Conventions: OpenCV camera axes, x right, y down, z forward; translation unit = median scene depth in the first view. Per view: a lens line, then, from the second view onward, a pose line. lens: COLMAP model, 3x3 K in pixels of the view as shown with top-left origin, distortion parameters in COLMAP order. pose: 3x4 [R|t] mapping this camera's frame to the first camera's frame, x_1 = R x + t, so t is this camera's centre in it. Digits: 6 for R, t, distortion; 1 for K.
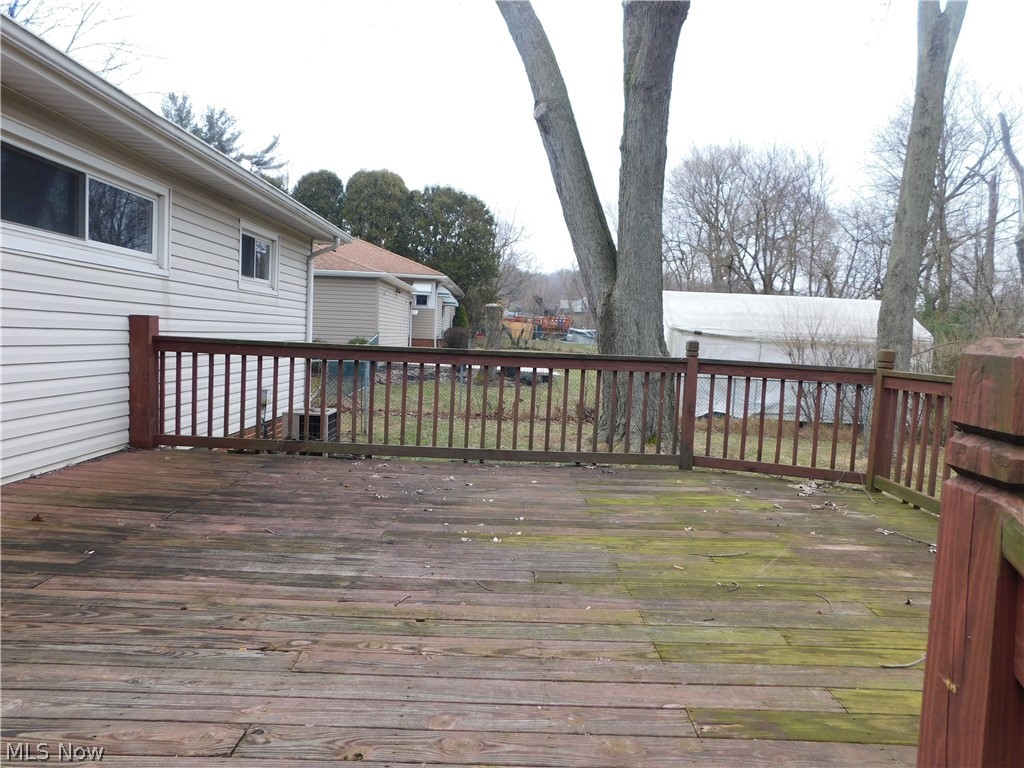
lens RADIAL K [[681.4, 0, 512.0], [0, 681.4, 384.0], [0, 0, 1]] dist [-0.063561, 0.060670]
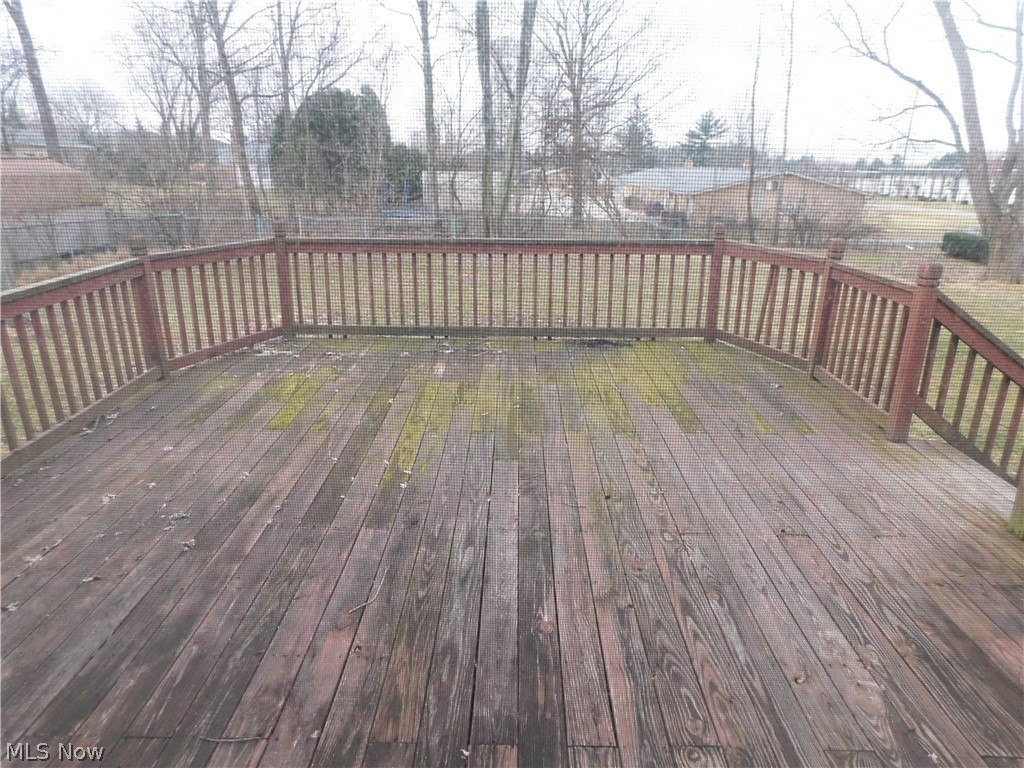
lens RADIAL K [[681.4, 0, 512.0], [0, 681.4, 384.0], [0, 0, 1]] dist [-0.063561, 0.060670]
pose [[0.045812, -0.354021, 0.934115, -1.113954], [0.079529, 0.933421, 0.349857, -0.290467], [-0.995779, 0.058261, 0.070916, 0.912559]]
